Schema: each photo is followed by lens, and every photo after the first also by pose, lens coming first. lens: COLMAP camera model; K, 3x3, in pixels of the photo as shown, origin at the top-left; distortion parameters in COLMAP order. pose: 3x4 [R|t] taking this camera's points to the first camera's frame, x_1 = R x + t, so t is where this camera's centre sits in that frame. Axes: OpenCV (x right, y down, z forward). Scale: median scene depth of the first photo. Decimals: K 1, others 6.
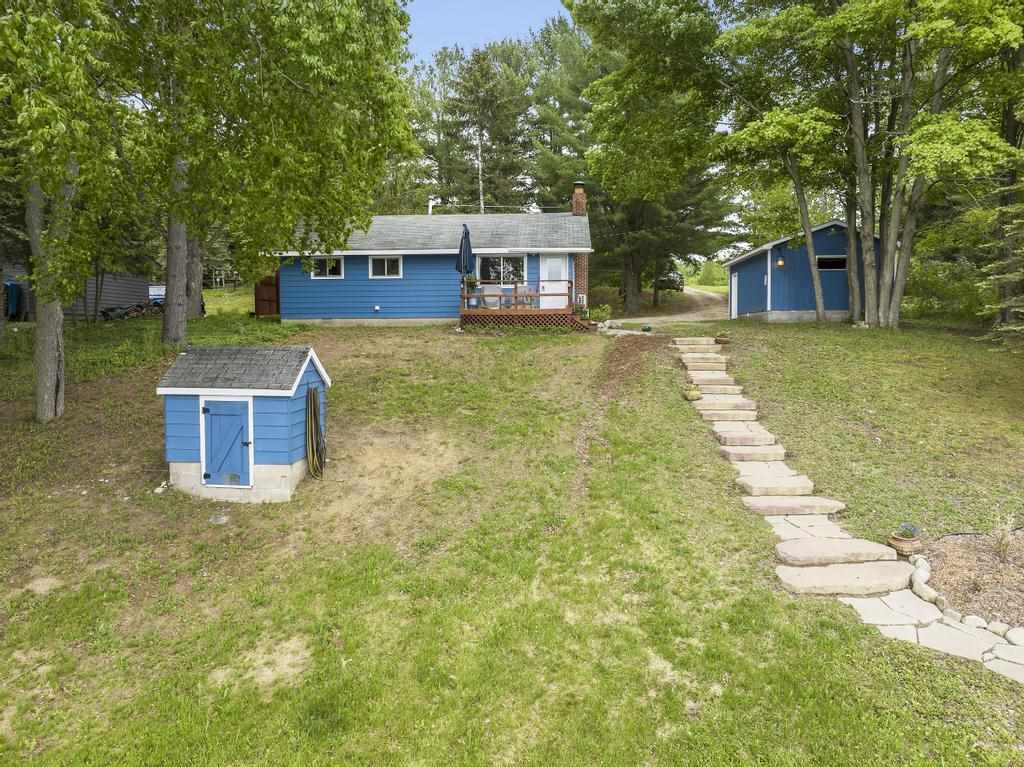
lens RADIAL K [[732.7, 0, 515.8], [0, 732.7, 367.1], [0, 0, 1]] dist [-0.048713, 0.013727]
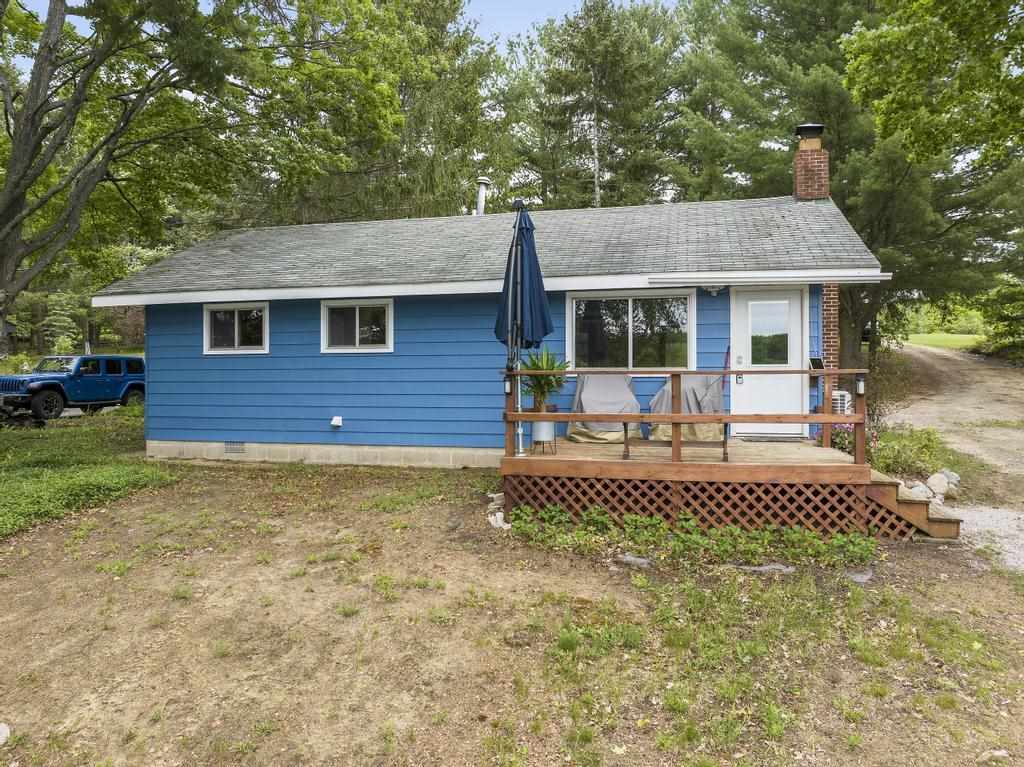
lens RADIAL K [[732.7, 0, 509.7], [0, 732.7, 377.3], [0, 0, 1]] dist [-0.048713, 0.013727]
pose [[0.983675, 0.001989, -0.179941, -0.020454], [-0.010697, 0.998817, -0.047439, -0.148485], [0.179634, 0.048590, 0.982533, 1.009926]]
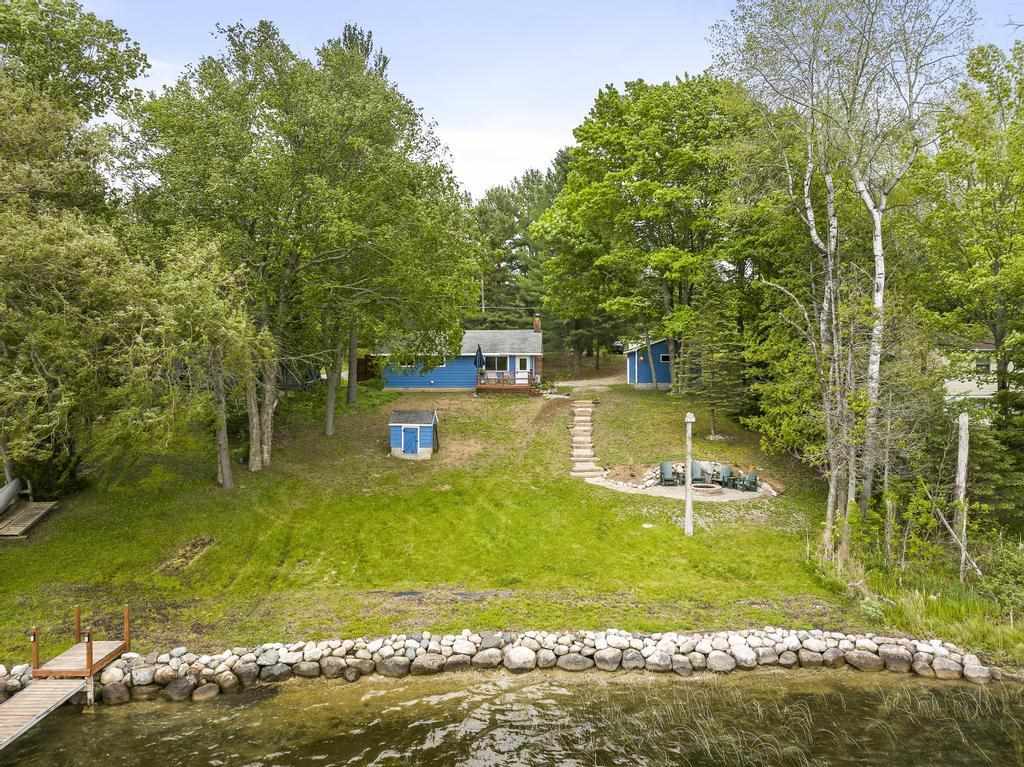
lens RADIAL K [[732.7, 0, 517.6], [0, 732.7, 380.7], [0, 0, 1]] dist [-0.048713, 0.013727]
pose [[0.999927, 0.001716, 0.011960, 0.024499], [-0.001379, 0.999603, -0.028137, -0.050915], [-0.012004, 0.028119, 0.999533, -1.621388]]
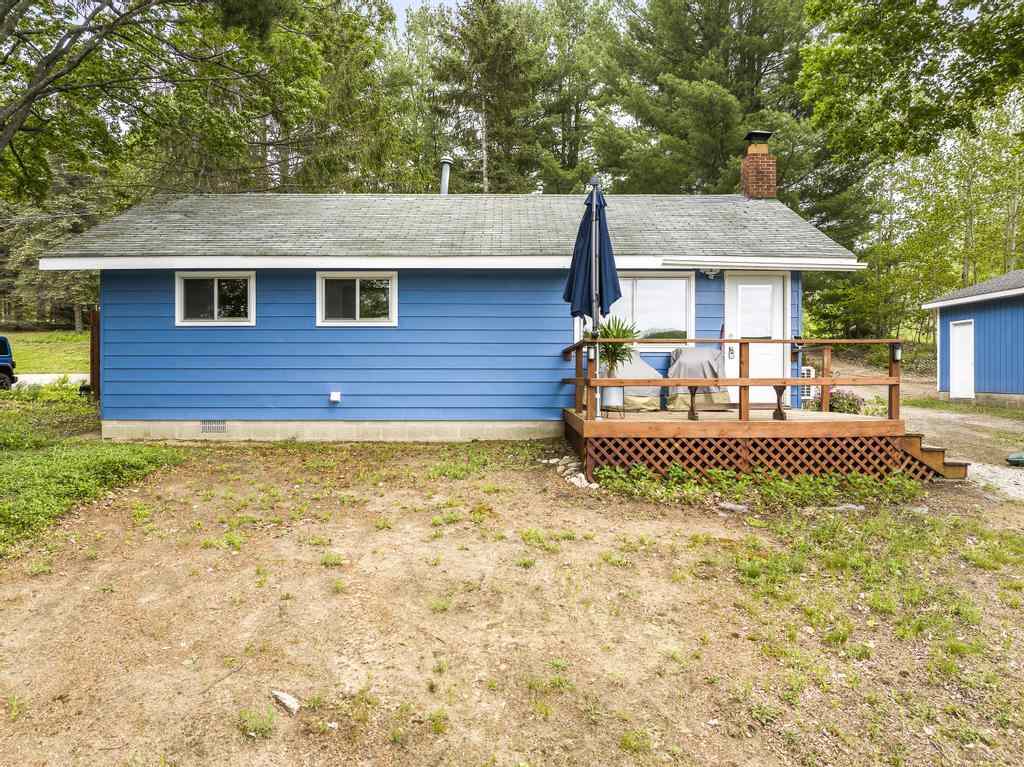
lens RADIAL K [[732.7, 0, 517.8], [0, 732.7, 377.0], [0, 0, 1]] dist [-0.048713, 0.013727]
pose [[0.997192, 0.004904, 0.074729, -0.199249], [-0.001837, 0.999155, -0.041055, -0.127612], [-0.074868, 0.040802, 0.996358, 0.982320]]
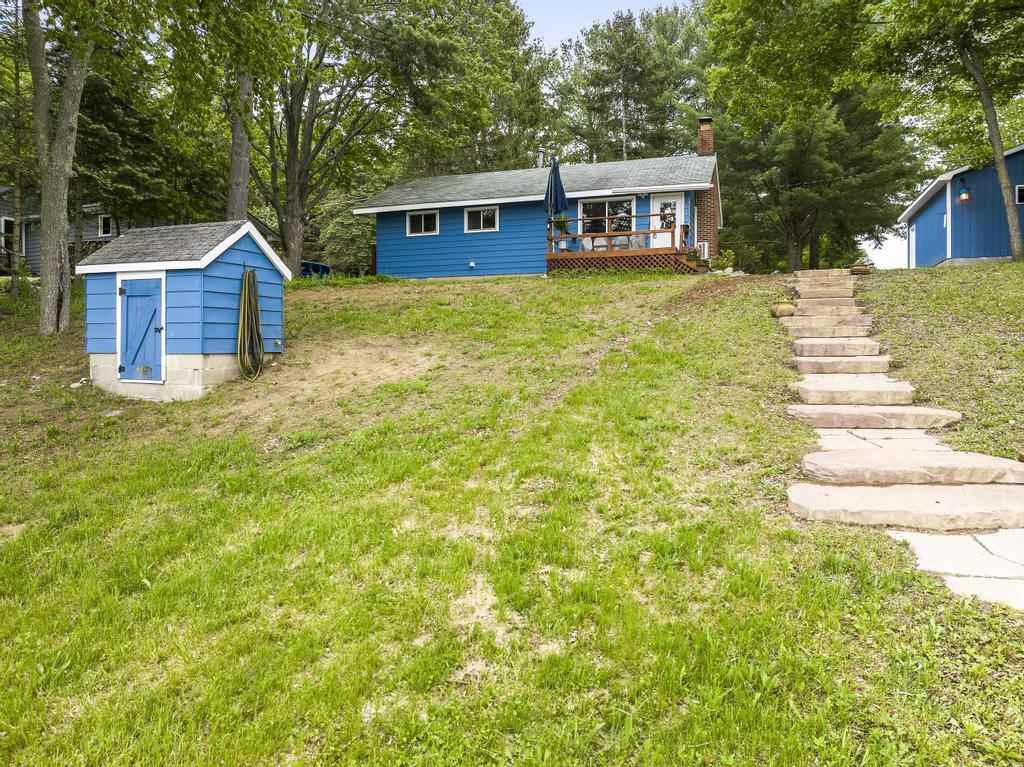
lens RADIAL K [[732.7, 0, 510.8], [0, 732.7, 364.0], [0, 0, 1]] dist [-0.048713, 0.013727]
pose [[0.964208, 0.008062, -0.265025, 0.173227], [-0.015781, 0.999511, -0.027009, 0.116860], [0.264678, 0.030224, 0.963863, 0.223060]]
